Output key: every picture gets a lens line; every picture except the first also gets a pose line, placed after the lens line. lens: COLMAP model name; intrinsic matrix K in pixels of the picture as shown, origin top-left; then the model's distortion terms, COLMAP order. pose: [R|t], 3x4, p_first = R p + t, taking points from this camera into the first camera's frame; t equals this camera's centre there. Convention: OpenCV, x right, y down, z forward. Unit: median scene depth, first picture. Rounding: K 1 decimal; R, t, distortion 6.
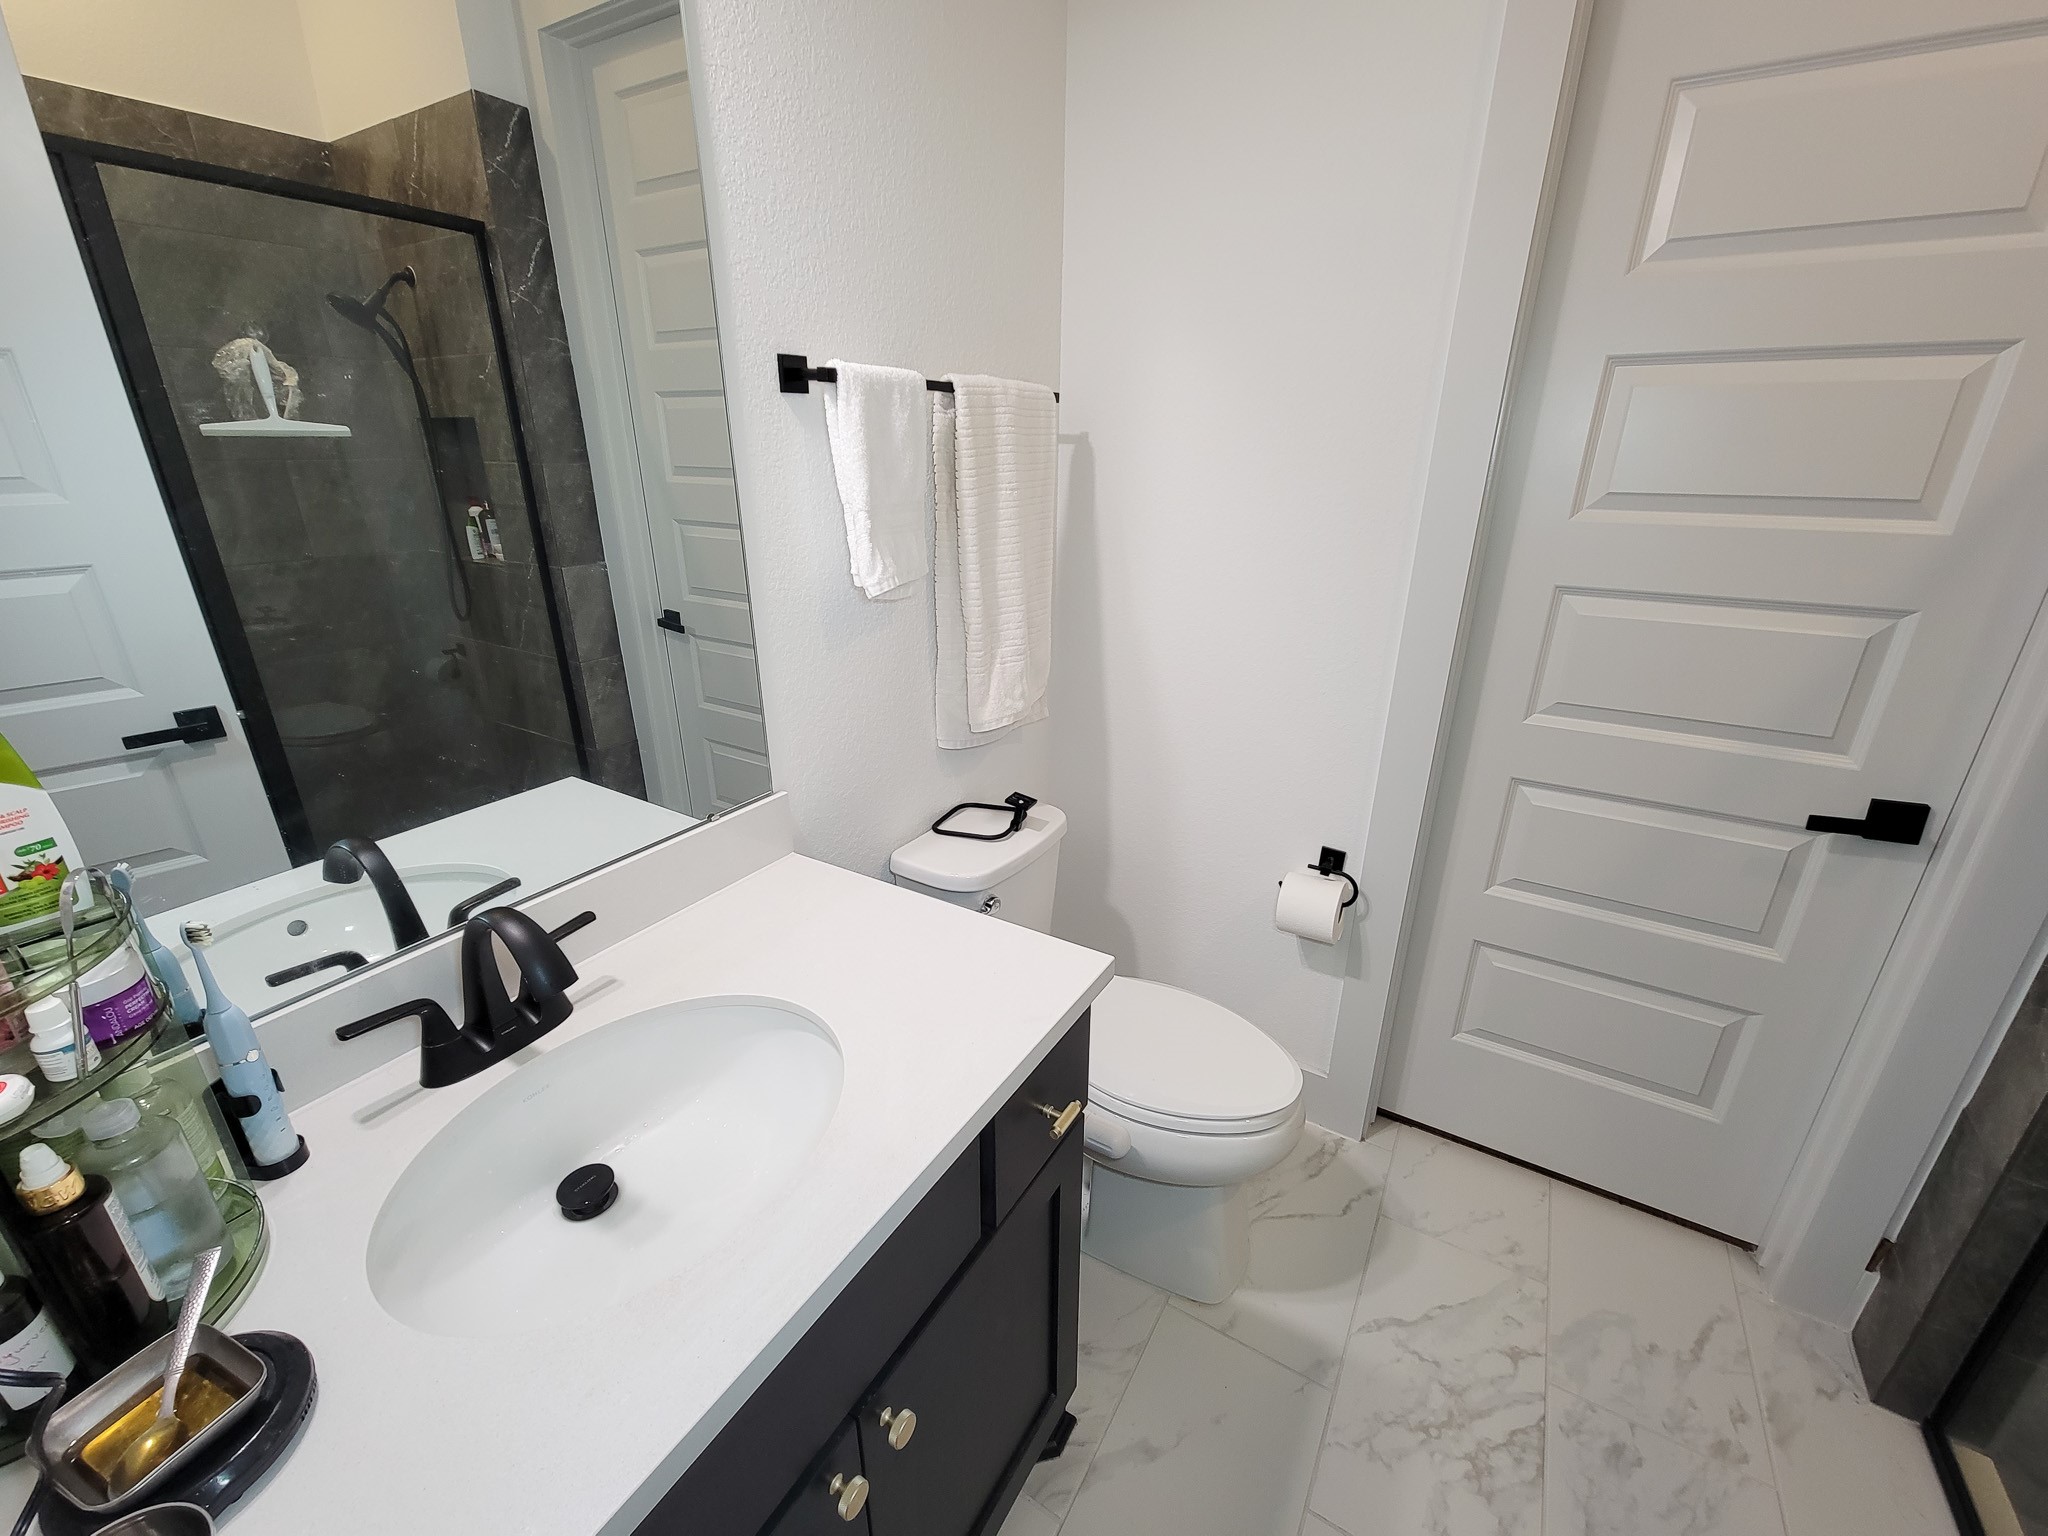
lens RADIAL K [[852.1, 0, 1045.3], [0, 852.1, 680.7], [0, 0, 1]] dist [0.003868, -0.001348]
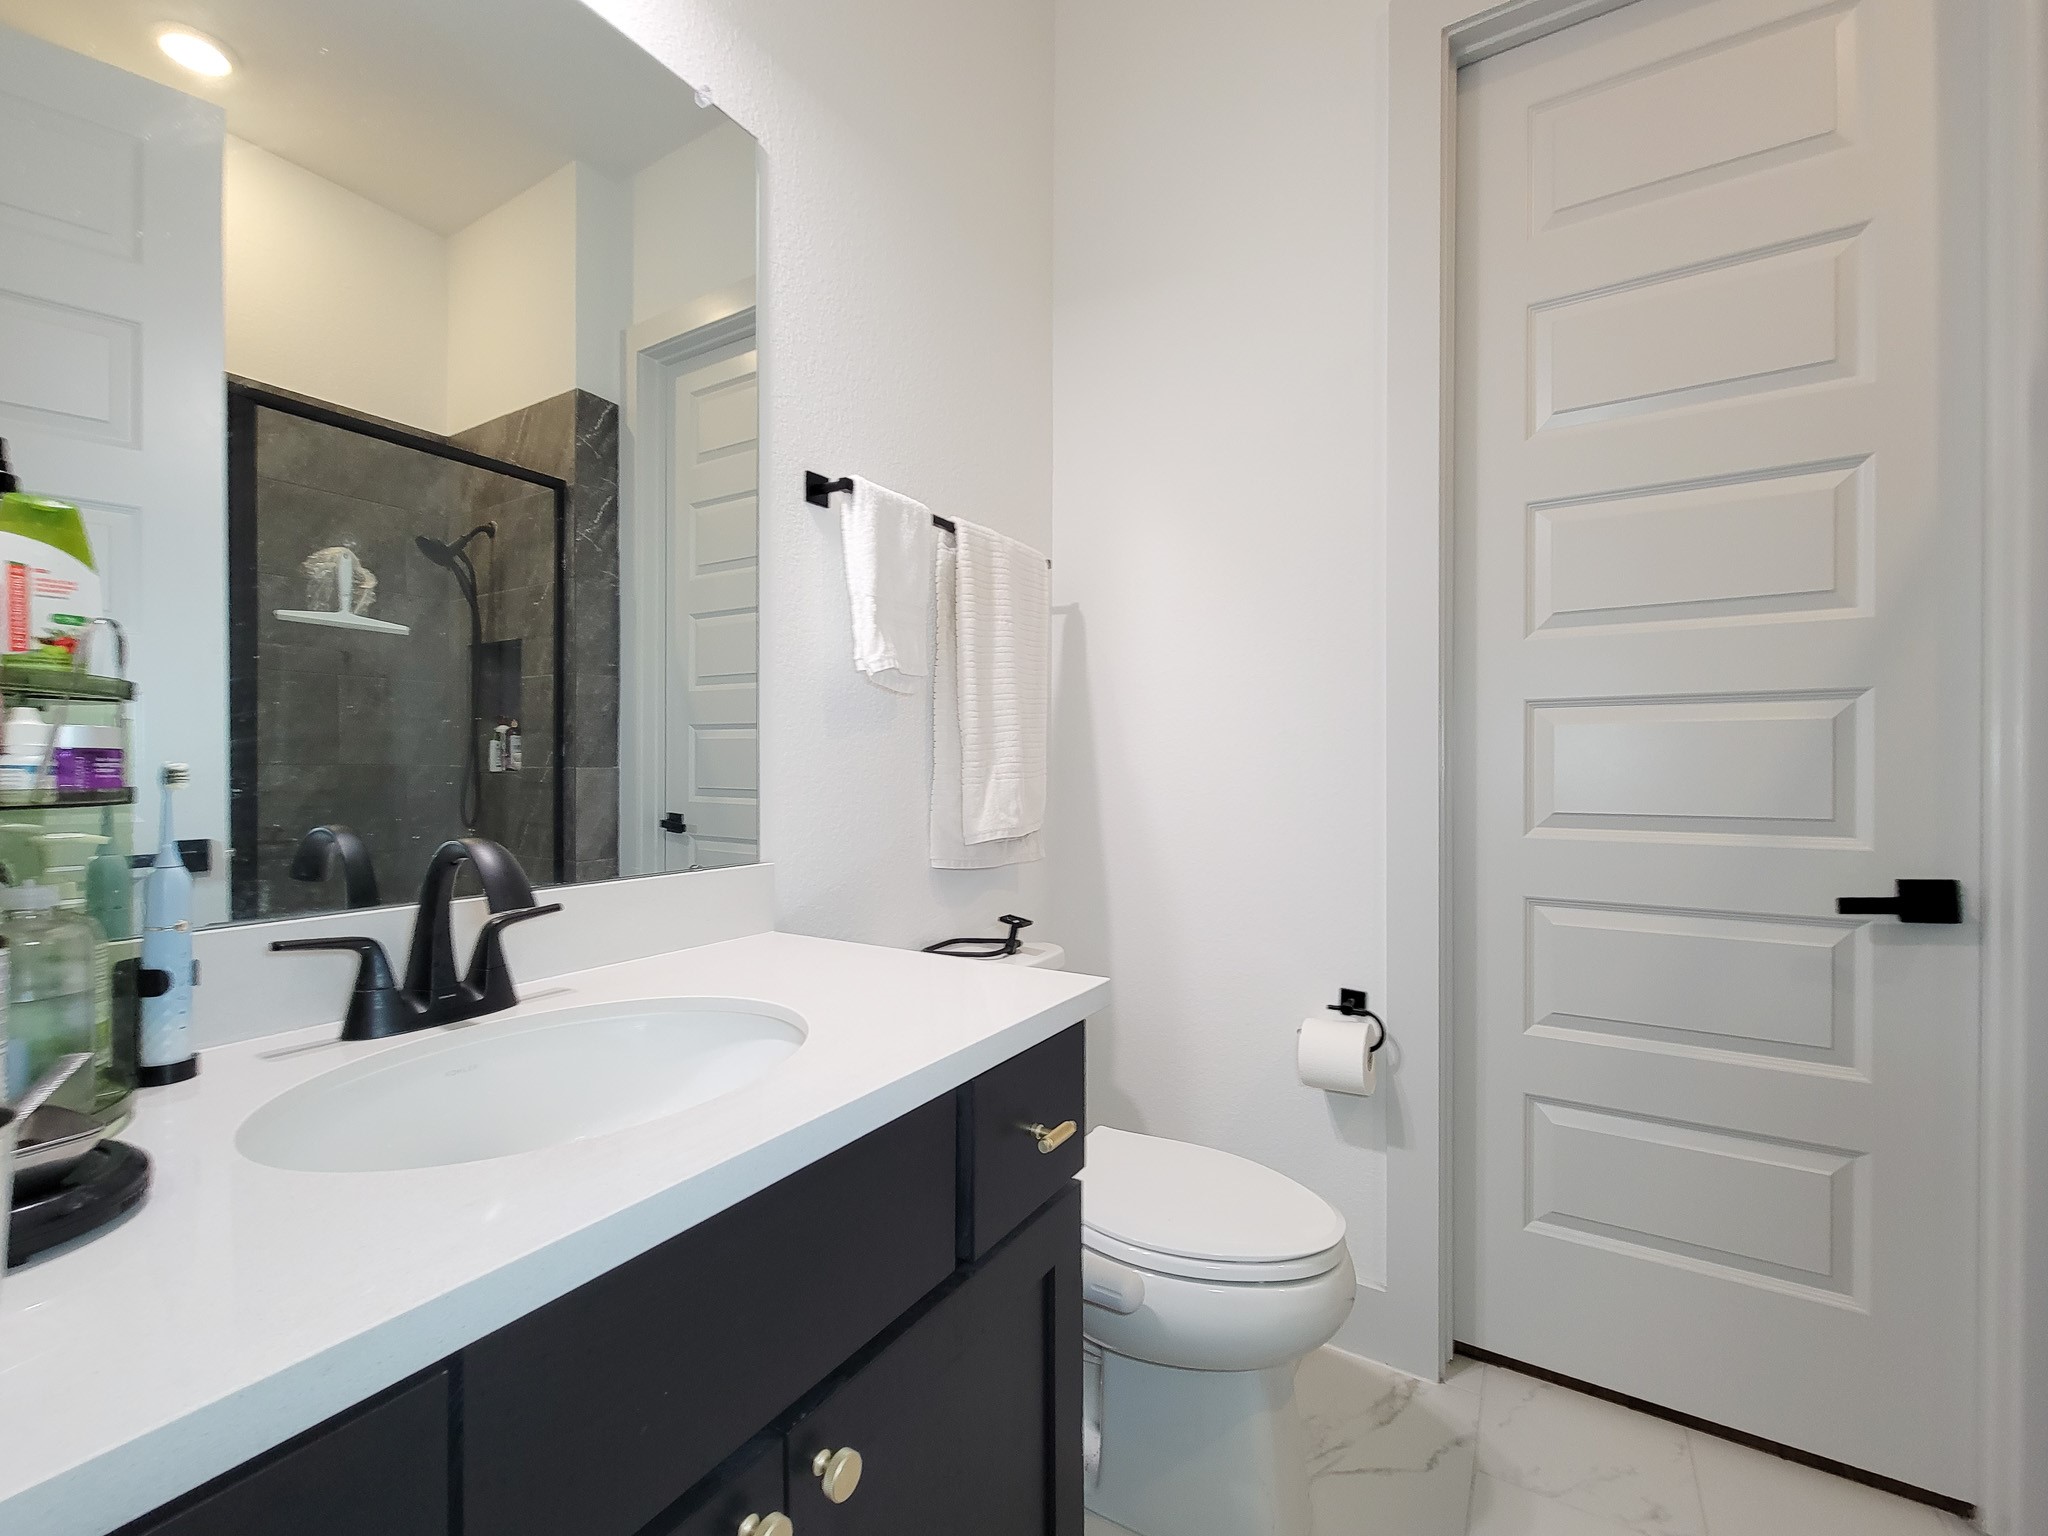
lens RADIAL K [[852.1, 0, 1054.6], [0, 852.1, 761.0], [0, 0, 1]] dist [0.003868, -0.001348]
pose [[0.999913, -0.013063, 0.001796, 0.014625], [0.012847, 0.934449, -0.355866, 0.291117], [0.002971, 0.355858, 0.934535, 0.040606]]
